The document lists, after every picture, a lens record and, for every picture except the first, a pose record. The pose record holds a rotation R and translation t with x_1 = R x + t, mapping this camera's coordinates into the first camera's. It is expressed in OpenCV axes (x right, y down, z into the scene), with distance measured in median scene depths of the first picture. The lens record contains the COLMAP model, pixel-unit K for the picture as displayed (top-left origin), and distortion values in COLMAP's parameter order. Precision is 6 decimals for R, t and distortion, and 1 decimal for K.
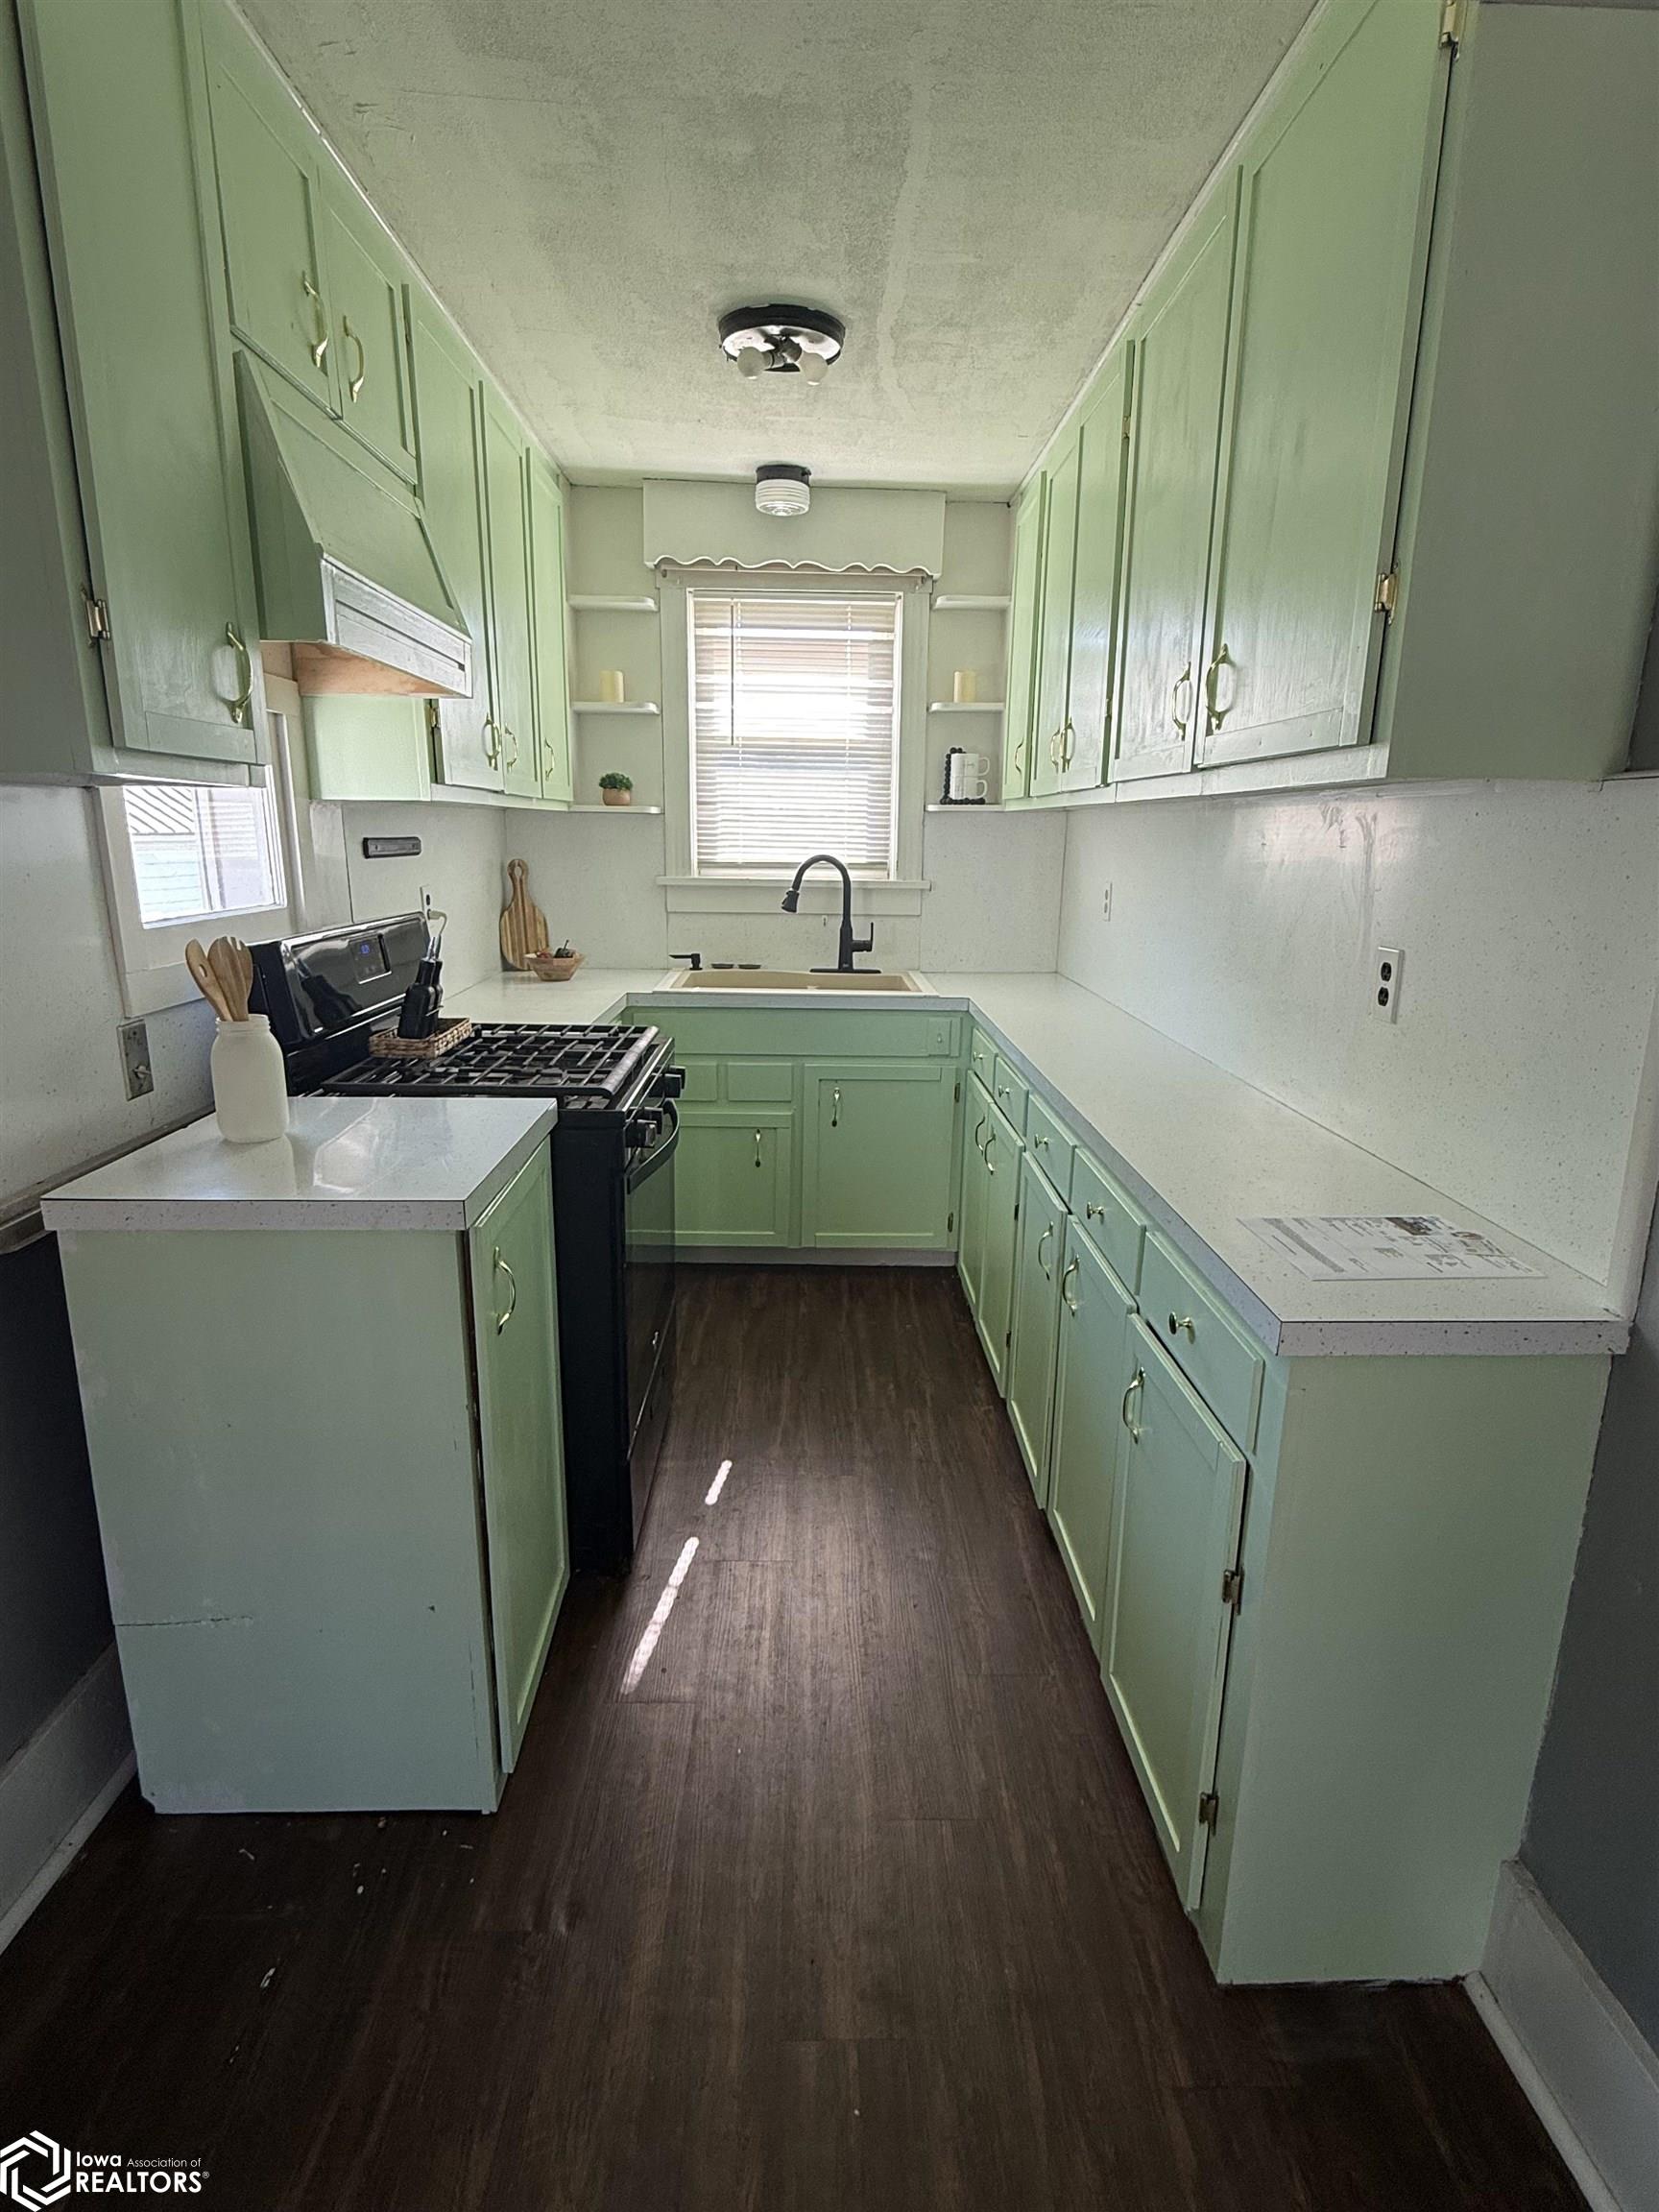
lens RADIAL K [[1153.0, 0, 826.1], [0, 1153.0, 1106.9], [0, 0, 1]] dist [-0.003944, -0.000299]
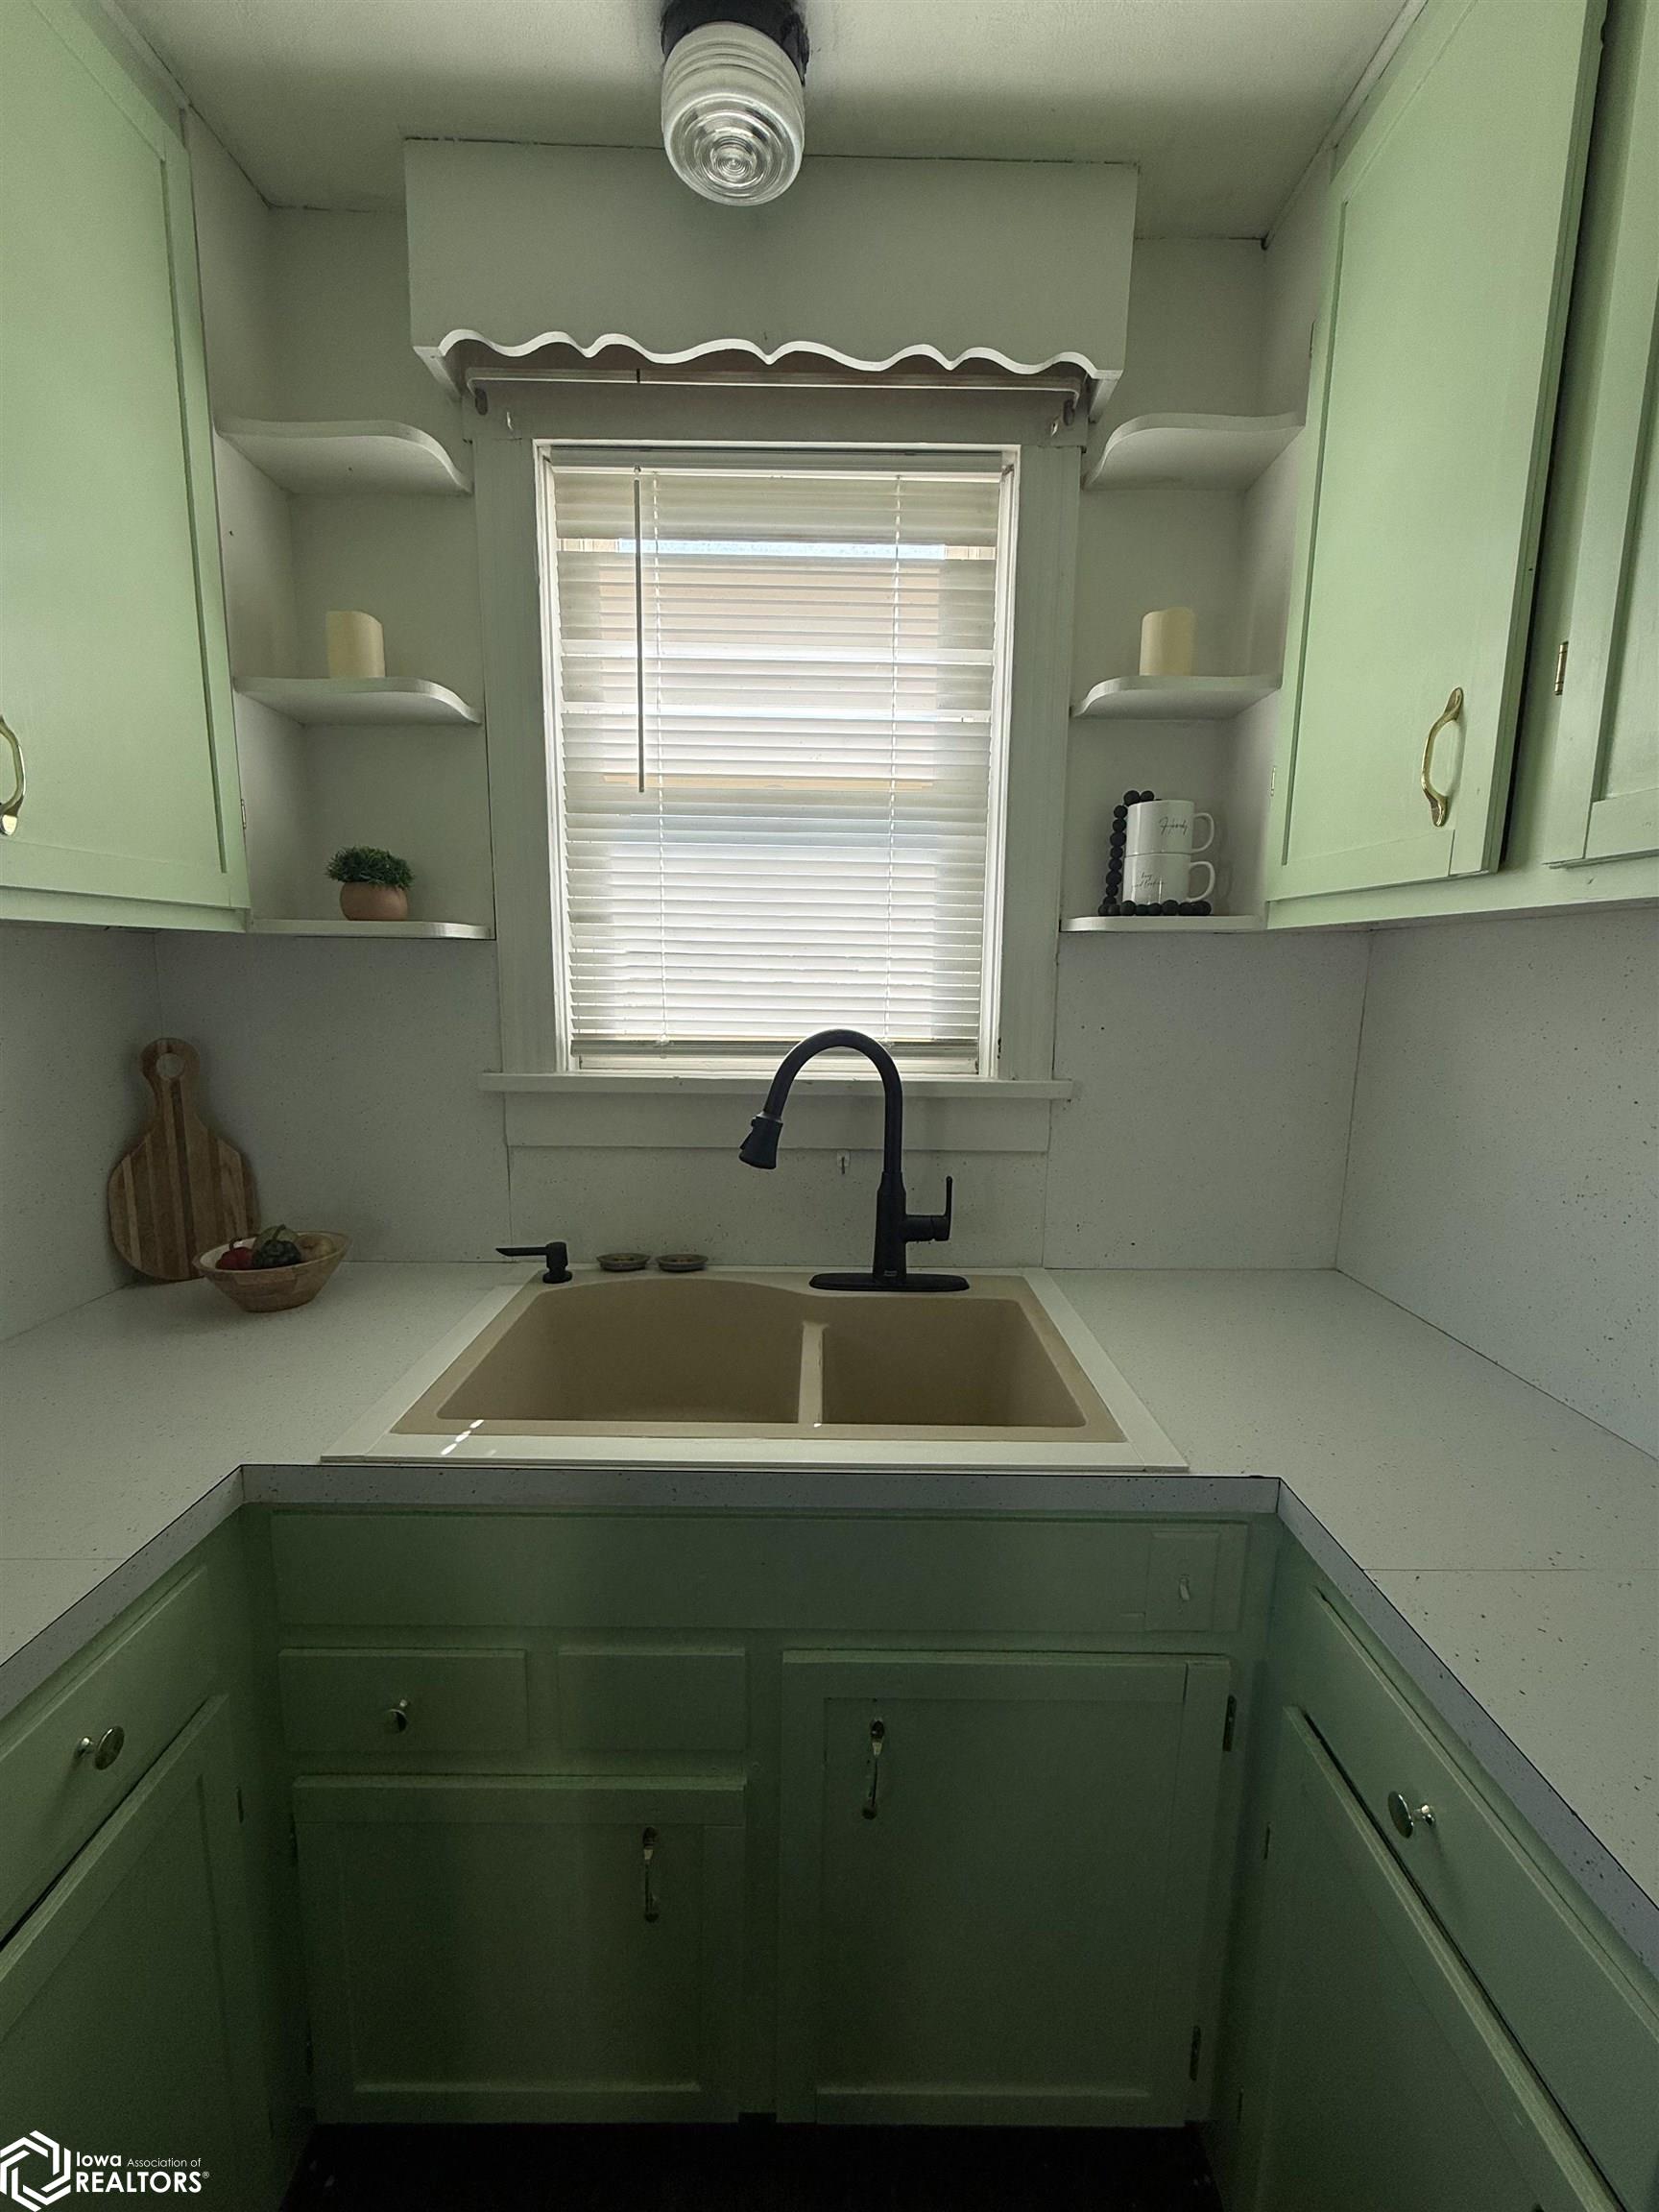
lens RADIAL K [[881.4, 0, 834.8], [0, 881.4, 1106.6], [0, 0, 1]] dist [-0.008737, 0.001328]
pose [[0.999907, -0.000719, -0.013655, 0.000050], [-0.000516, 0.995920, -0.090236, -0.157416], [0.013664, 0.090235, 0.995827, 0.662925]]
